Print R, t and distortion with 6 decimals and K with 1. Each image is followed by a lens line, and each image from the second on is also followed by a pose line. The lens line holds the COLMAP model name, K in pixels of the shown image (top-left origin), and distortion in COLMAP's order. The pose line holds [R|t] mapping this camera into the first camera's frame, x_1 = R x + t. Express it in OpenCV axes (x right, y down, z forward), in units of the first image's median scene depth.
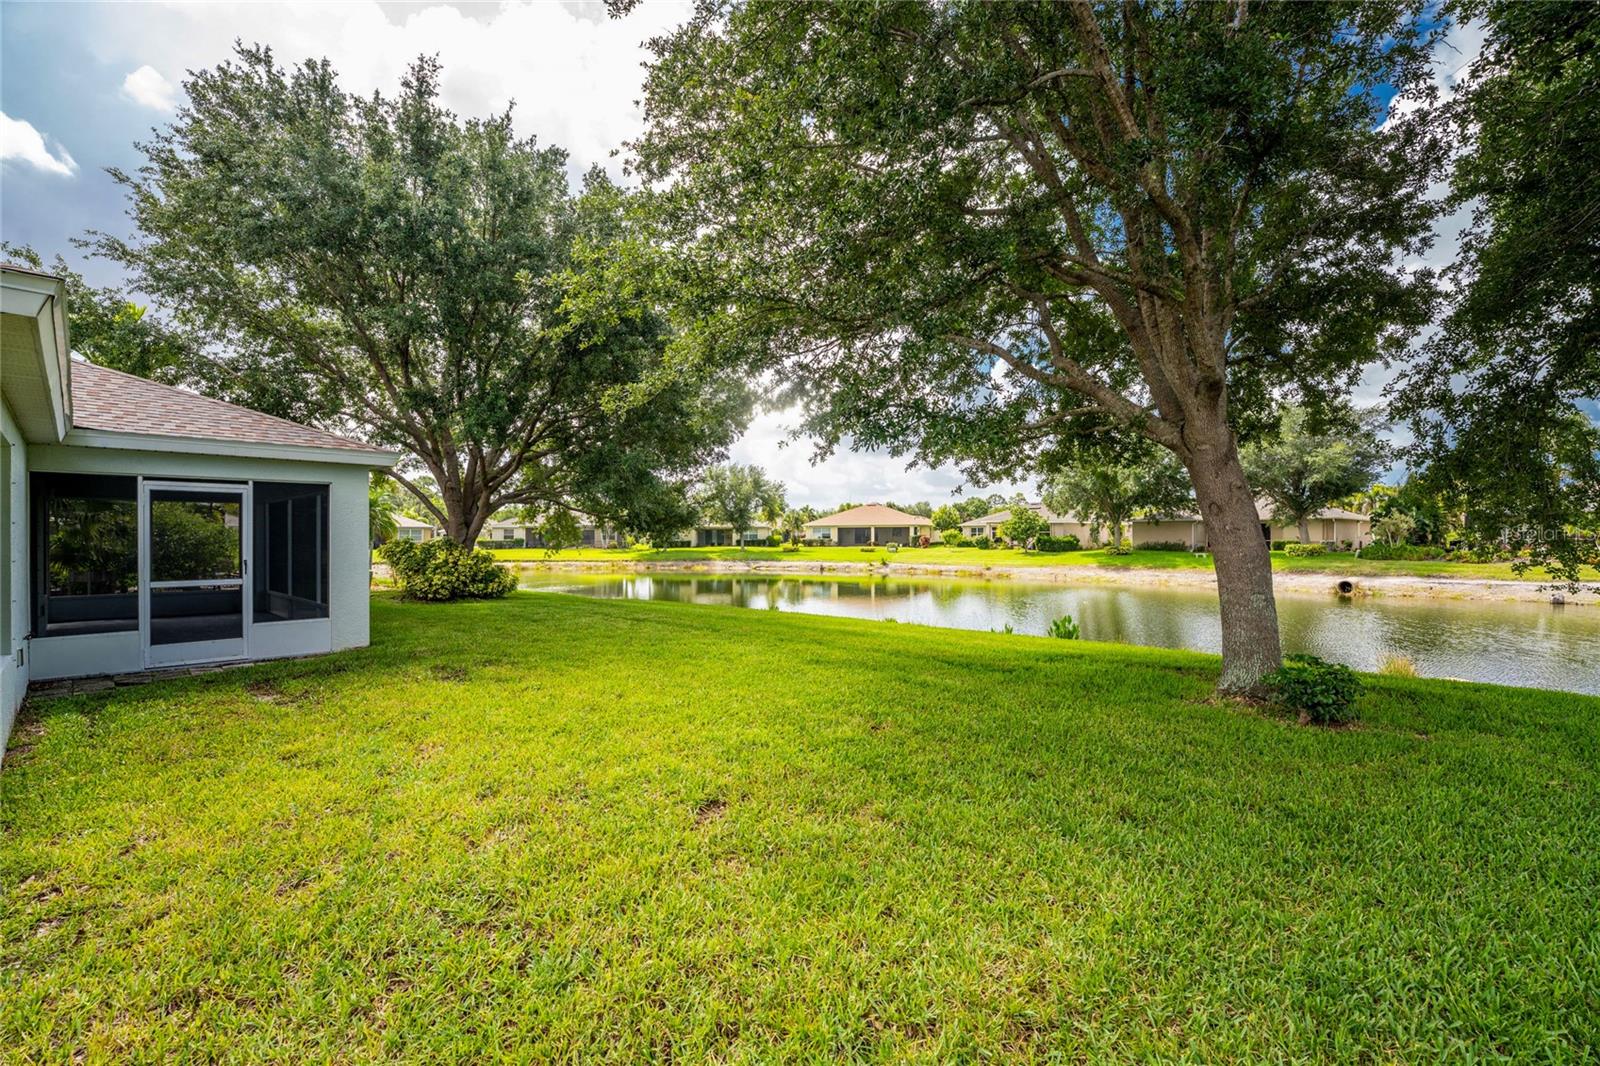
lens RADIAL K [[653.2, 0, 795.7], [0, 653.2, 541.1], [0, 0, 1]] dist [-0.026159, 0.002578]
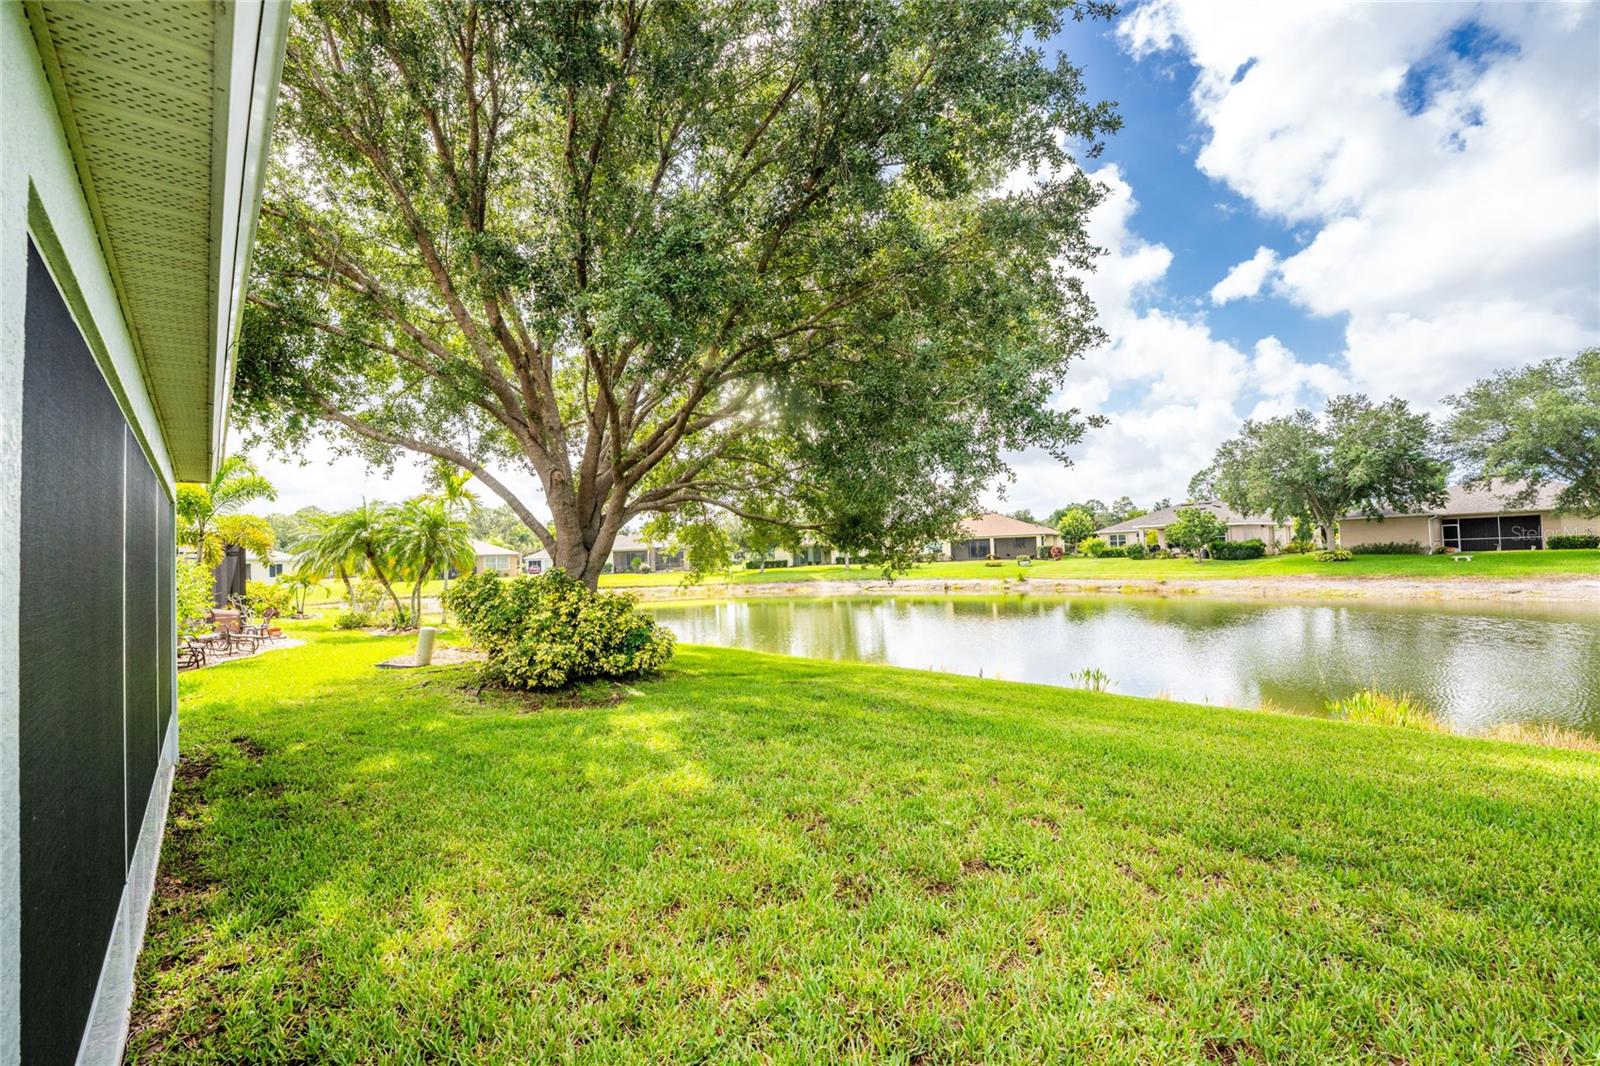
lens RADIAL K [[653.2, 0, 794.5], [0, 653.2, 536.9], [0, 0, 1]] dist [-0.026159, 0.002578]
pose [[0.993749, -0.034419, -0.106196, -0.074107], [0.030973, 0.998944, -0.033932, -0.002268], [0.107251, 0.030430, 0.993766, 0.125730]]
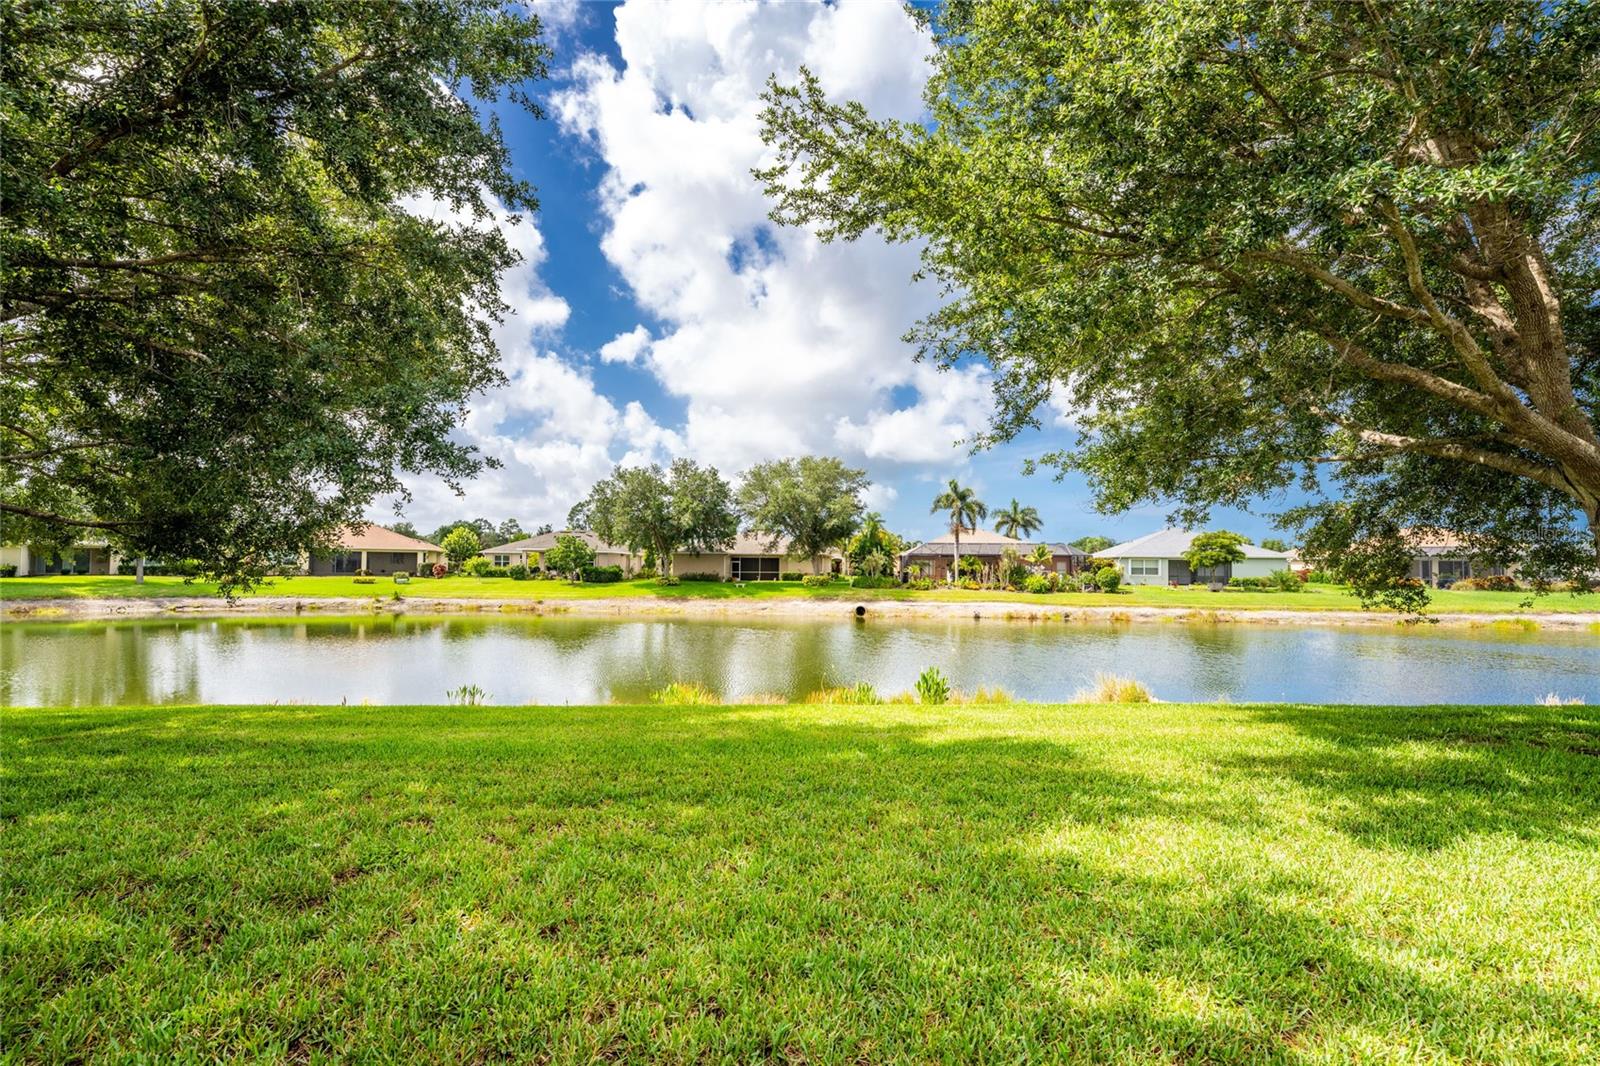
lens RADIAL K [[653.2, 0, 788.1], [0, 653.2, 531.7], [0, 0, 1]] dist [-0.026159, 0.002578]
pose [[0.718170, 0.046771, 0.694295, -0.078812], [-0.006956, 0.998171, -0.060047, -0.002946], [-0.695833, 0.038295, 0.717182, 0.113233]]
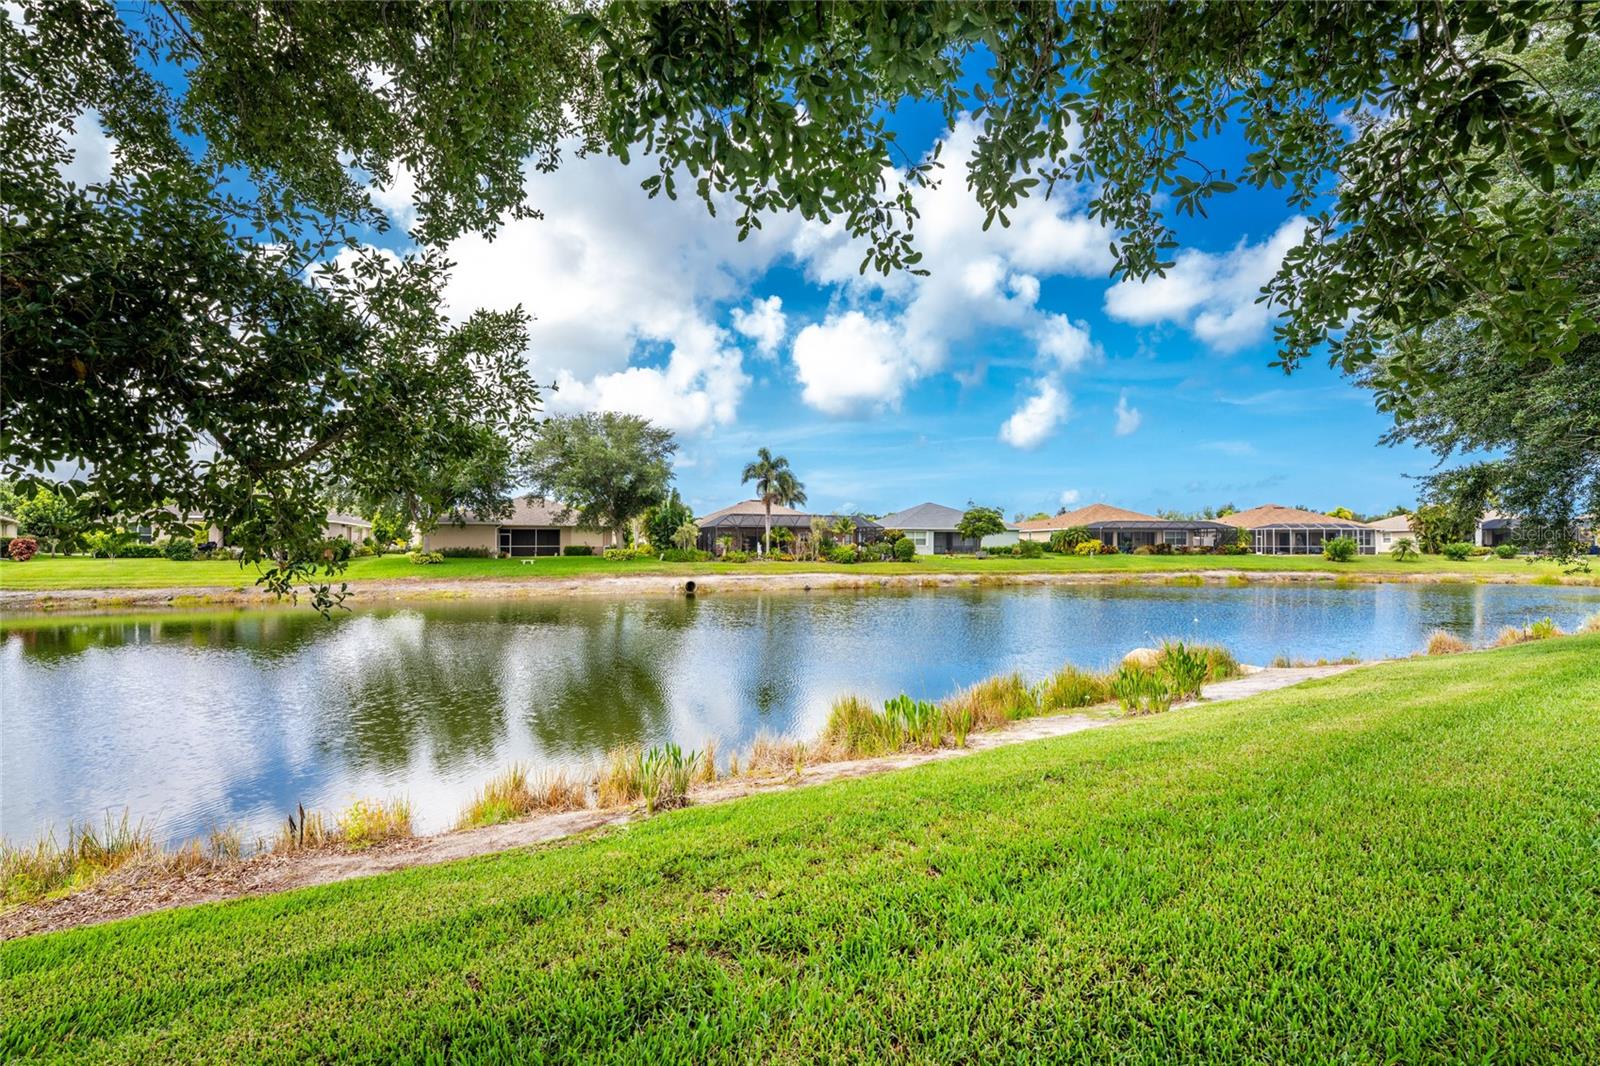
lens RADIAL K [[653.2, 0, 787.6], [0, 653.2, 536.9], [0, 0, 1]] dist [-0.026159, 0.002578]
pose [[0.346340, 0.011046, 0.938044, -0.099573], [0.002962, 0.999913, -0.012868, -0.000729], [-0.938104, 0.007236, 0.346277, 0.270032]]
